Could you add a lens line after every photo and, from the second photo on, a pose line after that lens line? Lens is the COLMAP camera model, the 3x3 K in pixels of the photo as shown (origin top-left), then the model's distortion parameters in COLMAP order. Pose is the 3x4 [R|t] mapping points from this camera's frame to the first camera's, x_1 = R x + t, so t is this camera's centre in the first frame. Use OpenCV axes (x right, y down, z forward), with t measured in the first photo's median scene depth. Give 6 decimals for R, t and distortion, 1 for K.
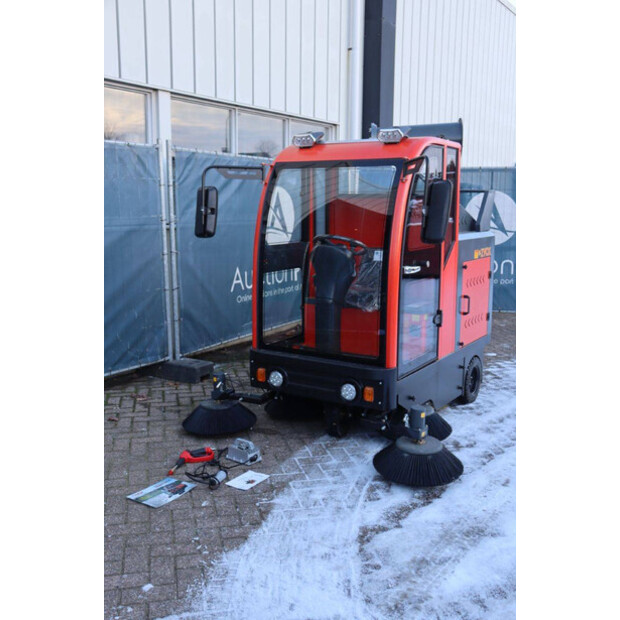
lens RADIAL K [[671.5, 0, 301.0], [0, 671.5, 308.8], [0, 0, 1]] dist [-0.016987, 0.000000]
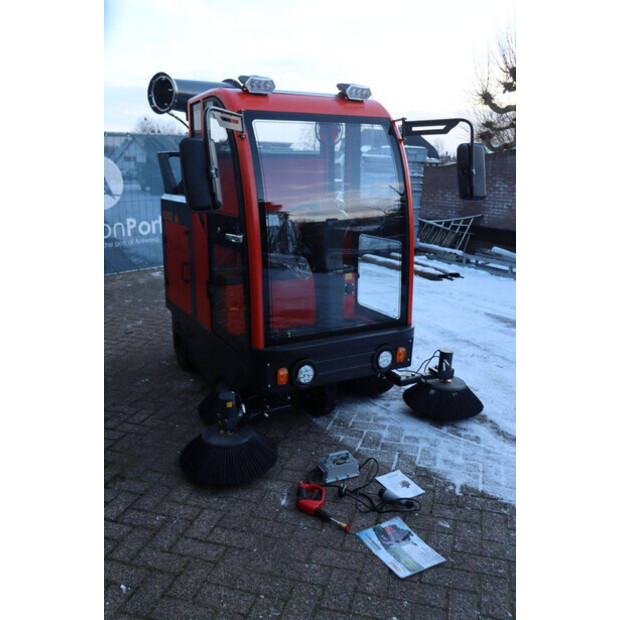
lens RADIAL K [[559.8, 0, 310.9], [0, 559.8, 307.3], [0, 0, 1]] dist [-0.121881, 0.089769]
pose [[0.477689, -0.213013, 0.852314, -0.633100], [0.137027, 0.976352, 0.167214, -0.096946], [-0.867777, 0.036914, 0.495581, 0.666528]]
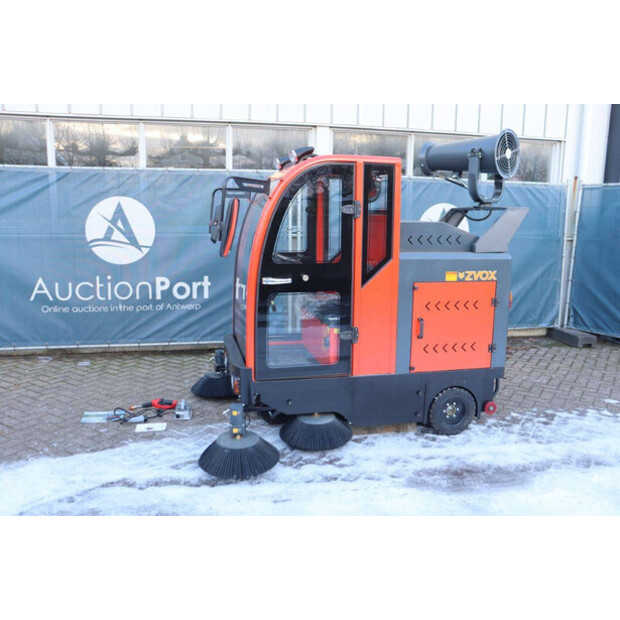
lens RADIAL K [[559.8, 0, 302.3], [0, 559.8, 311.3], [0, 0, 1]] dist [-0.121881, 0.089769]
pose [[0.709493, 0.129422, -0.692727, 0.777581], [-0.119857, 0.990831, 0.062359, -0.068091], [0.694446, 0.038785, 0.718499, 0.376363]]
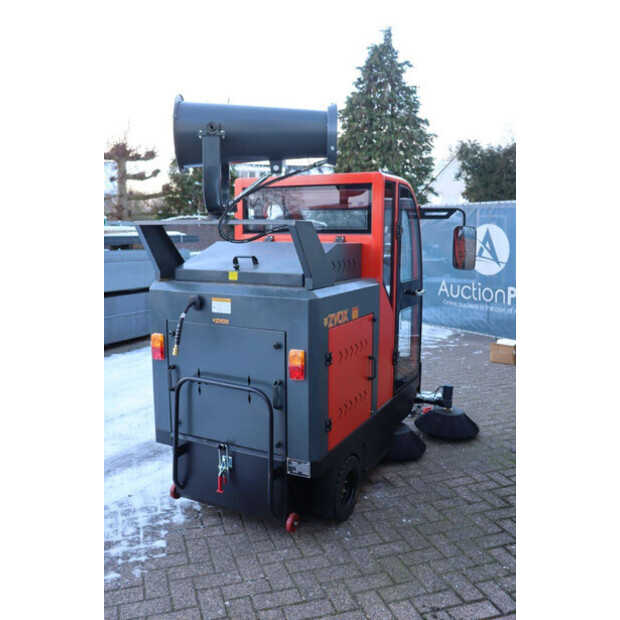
lens RADIAL K [[559.8, 0, 309.0], [0, 559.8, 320.0], [0, 0, 1]] dist [-0.121881, 0.089769]
pose [[-0.993890, 0.013653, -0.109530, 0.242646], [-0.021201, 0.950228, 0.310833, -0.332308], [0.108322, 0.311256, -0.944133, 2.012264]]
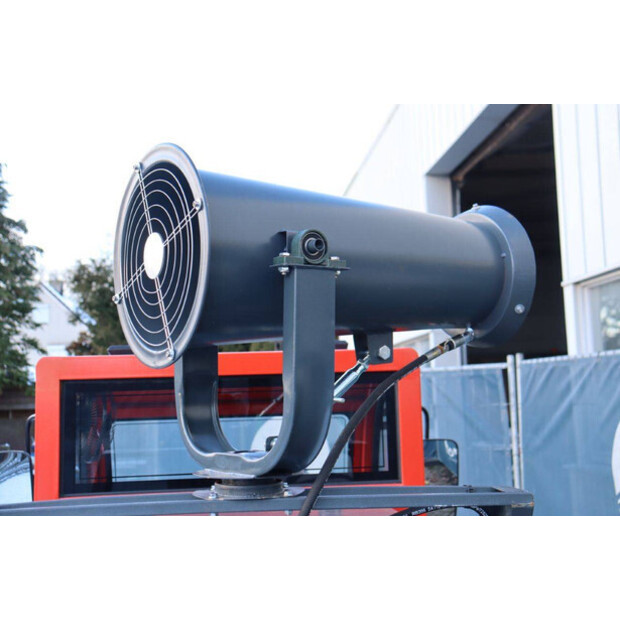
lens RADIAL K [[944.4, 0, 313.9], [0, 944.4, 312.9], [0, 0, 1]] dist [0.142563, 0.000000]
pose [[-0.782281, -0.037150, -0.621817, 0.501371], [-0.072345, 0.996883, 0.031457, -0.328323], [0.618710, 0.069594, -0.782531, 1.675394]]
